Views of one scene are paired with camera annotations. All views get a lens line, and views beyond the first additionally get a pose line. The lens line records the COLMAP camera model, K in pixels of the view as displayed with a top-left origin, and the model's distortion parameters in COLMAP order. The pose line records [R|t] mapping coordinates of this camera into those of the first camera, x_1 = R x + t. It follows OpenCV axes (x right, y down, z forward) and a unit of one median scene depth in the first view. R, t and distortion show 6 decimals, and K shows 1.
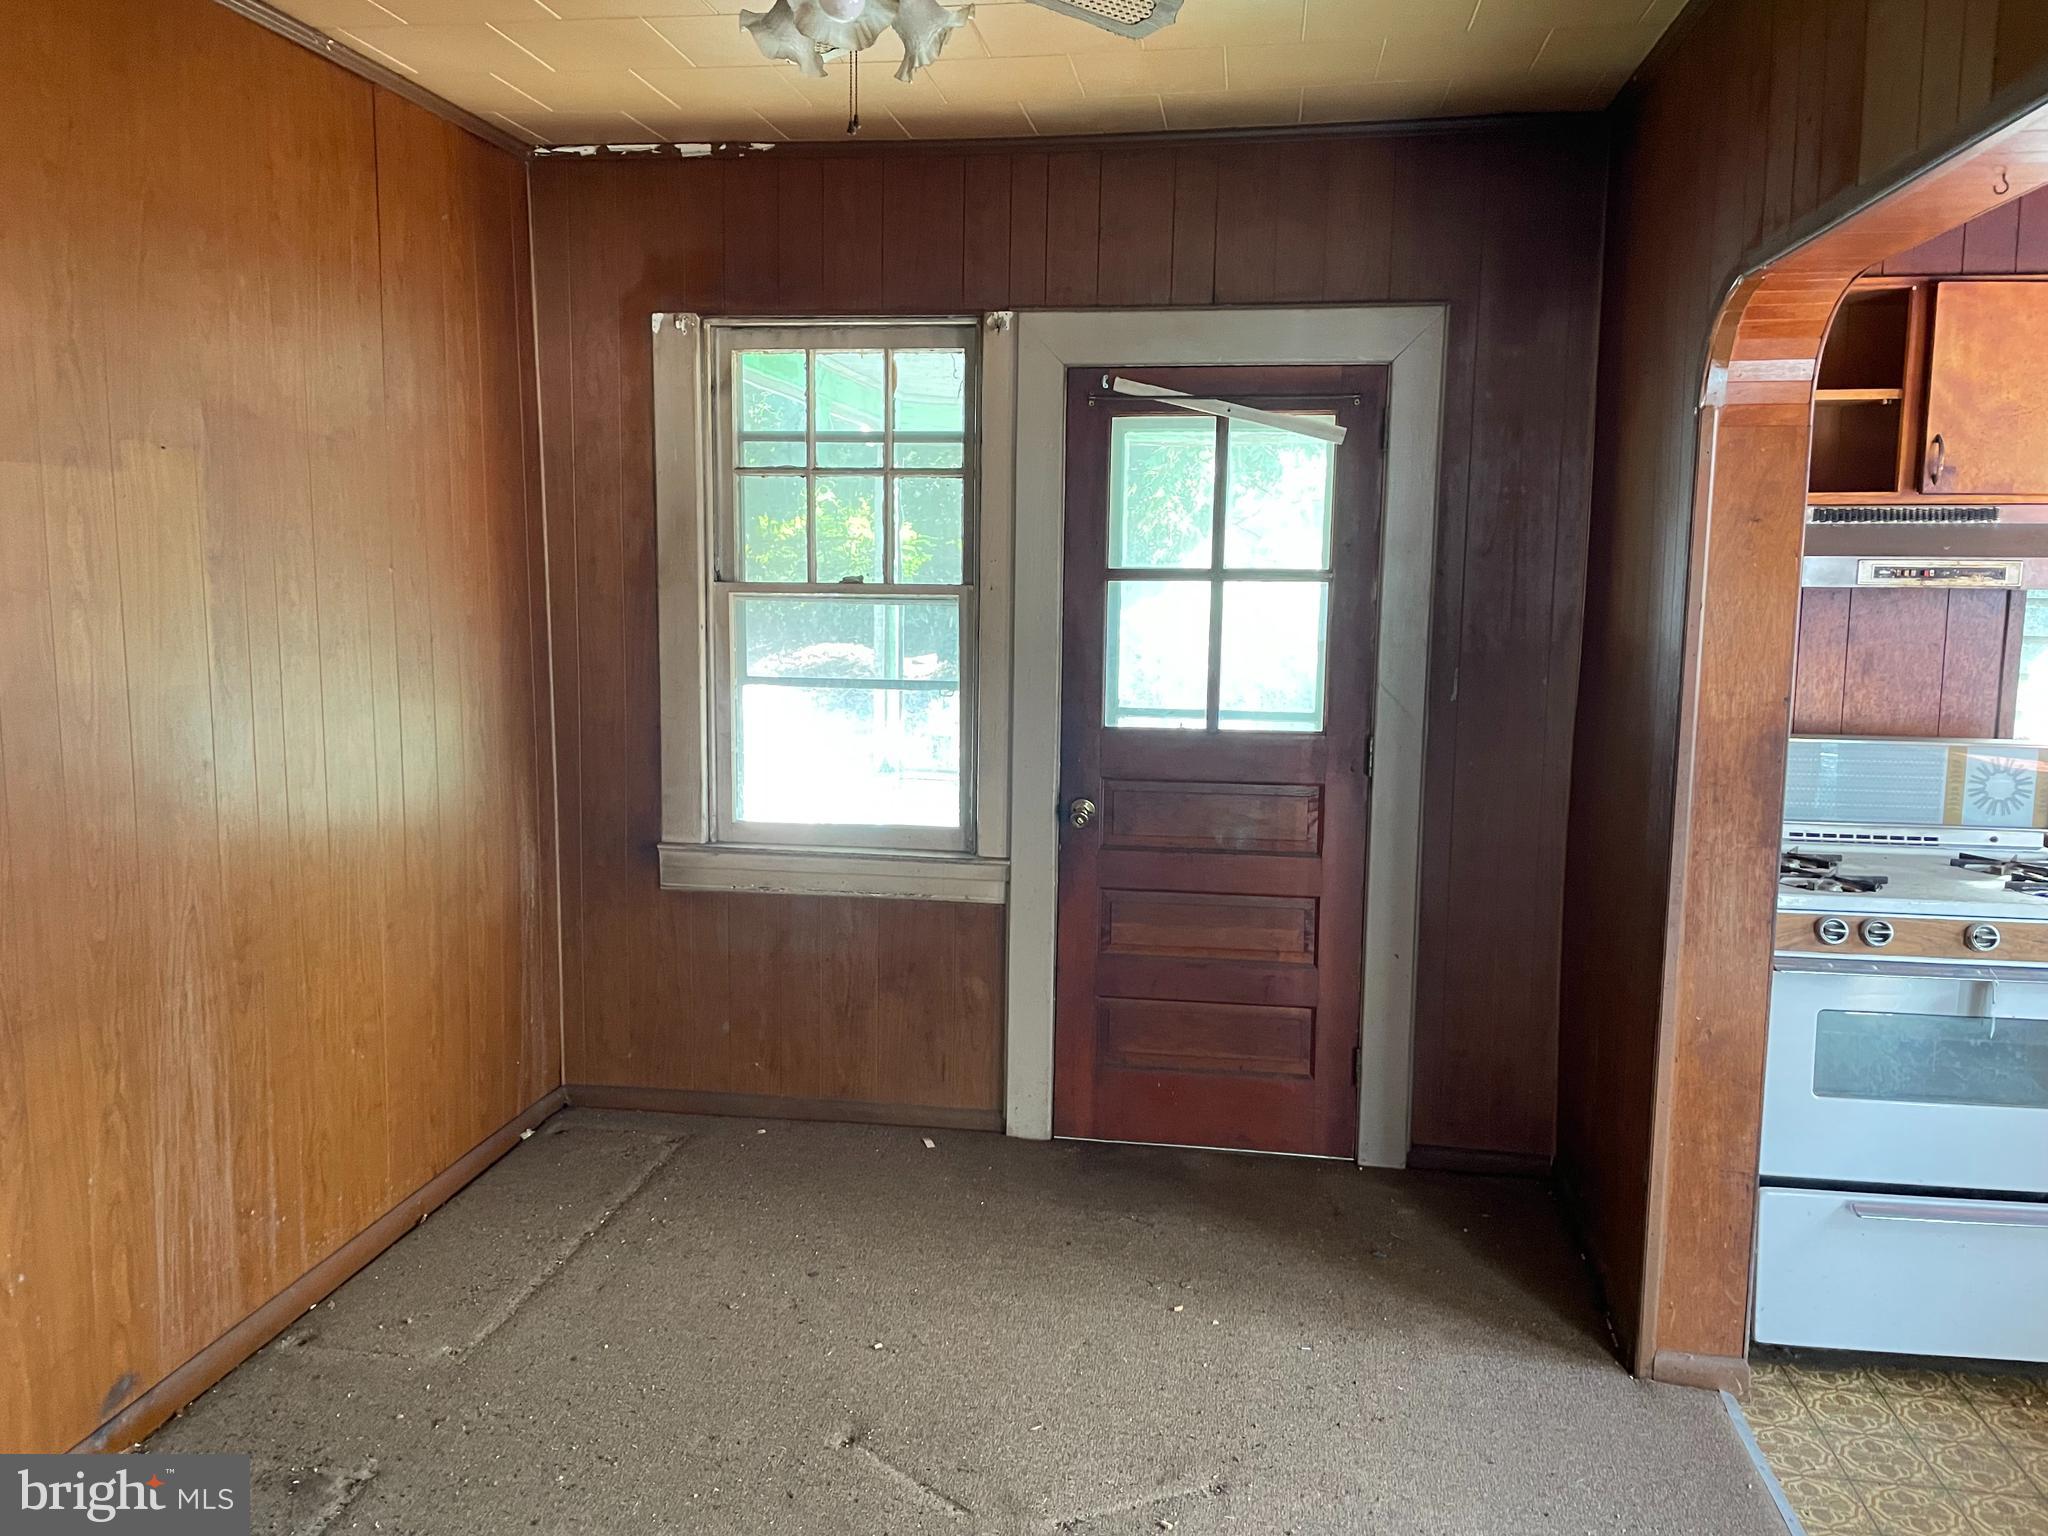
lens RADIAL K [[1550.1, 0, 1004.9], [0, 1550.1, 748.6], [0, 0, 1]] dist [0.075525, -0.099321]
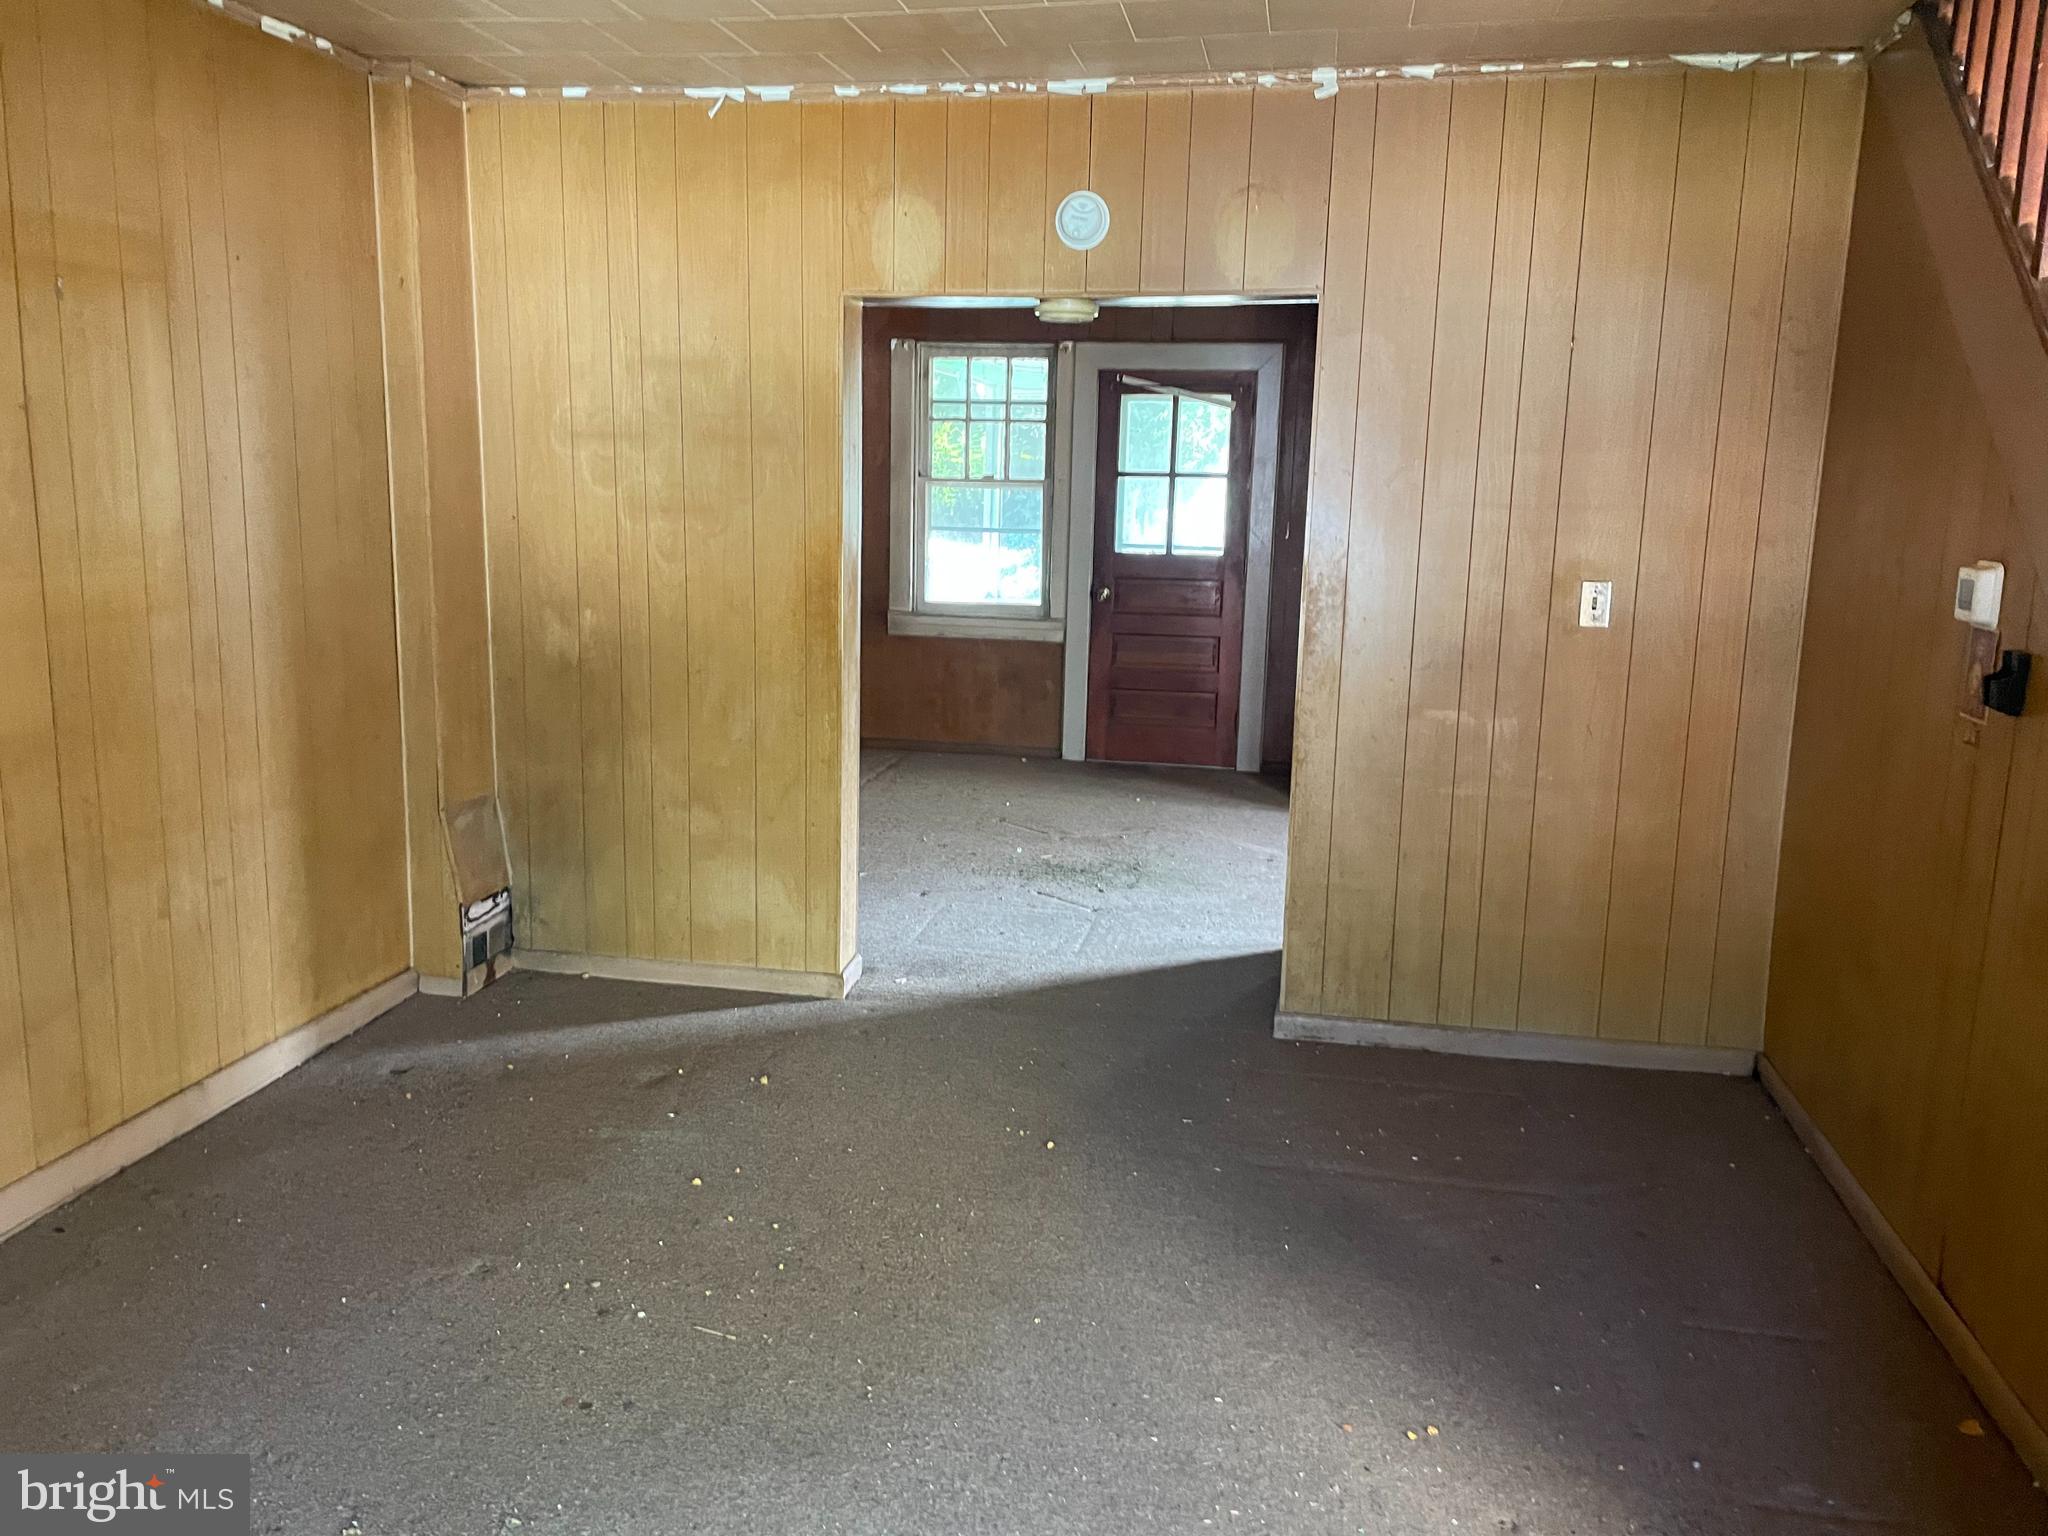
lens RADIAL K [[1550.1, 0, 1007.6], [0, 1550.1, 741.4], [0, 0, 1]] dist [0.075525, -0.099321]
pose [[0.999345, 0.016348, -0.032296, -0.005581], [-0.014621, 0.998488, 0.052984, 0.126218], [0.033113, -0.052477, 0.998073, -1.012842]]
